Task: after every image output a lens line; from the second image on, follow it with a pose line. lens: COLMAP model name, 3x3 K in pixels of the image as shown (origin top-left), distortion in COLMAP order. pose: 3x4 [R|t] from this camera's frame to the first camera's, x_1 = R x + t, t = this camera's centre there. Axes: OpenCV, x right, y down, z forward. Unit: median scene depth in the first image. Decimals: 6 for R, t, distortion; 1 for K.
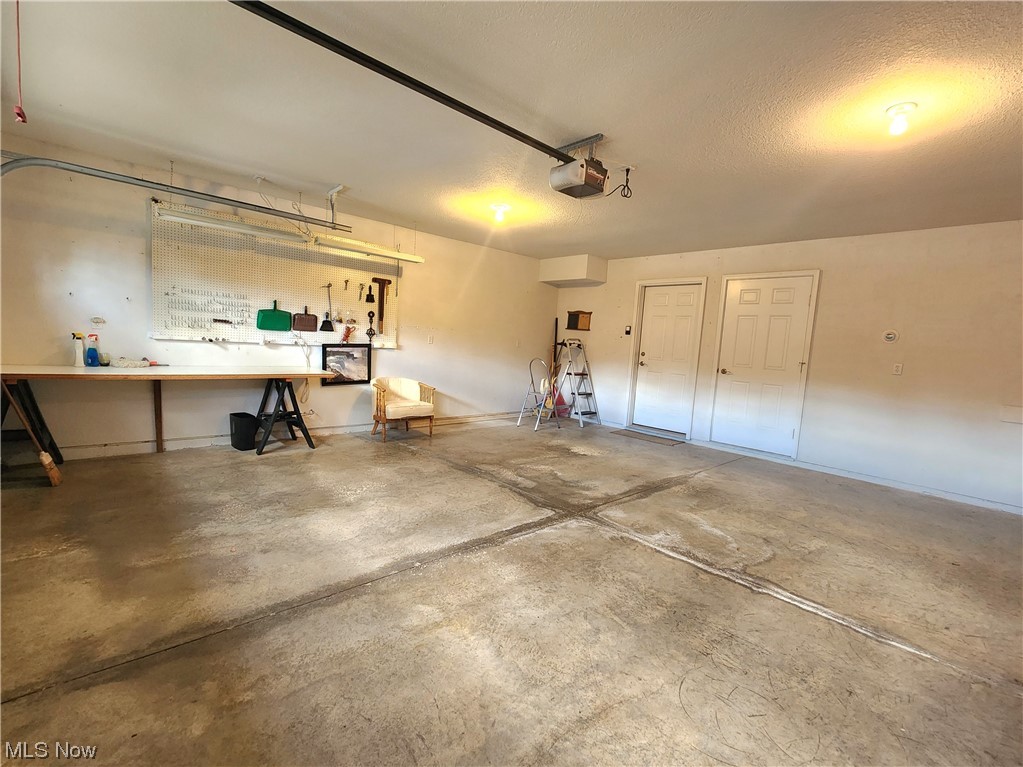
lens RADIAL K [[452.7, 0, 511.5], [0, 452.7, 383.5], [0, 0, 1]] dist [-0.000402, -0.000244]
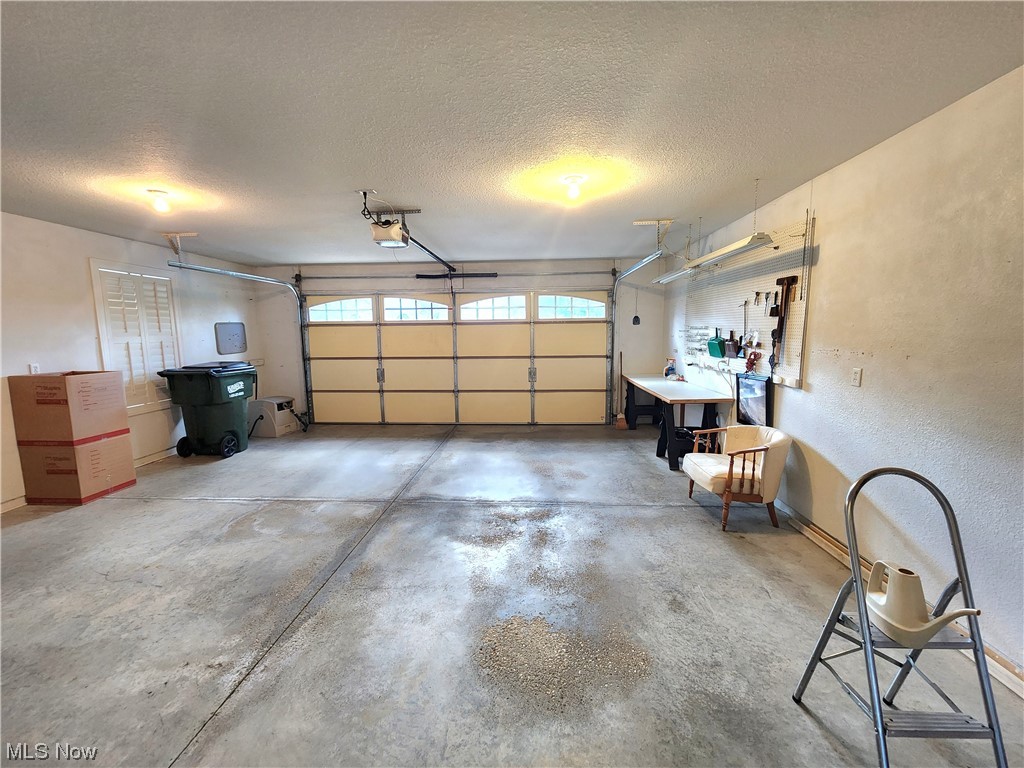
lens RADIAL K [[453.1, 0, 512.0], [0, 453.1, 384.0], [0, 0, 1]] dist [-0.000402, -0.000244]
pose [[-0.725576, 0.024441, -0.687708, 0.510296], [-0.105123, 0.983702, 0.145872, -0.155425], [0.680065, 0.178135, -0.711181, 1.404350]]
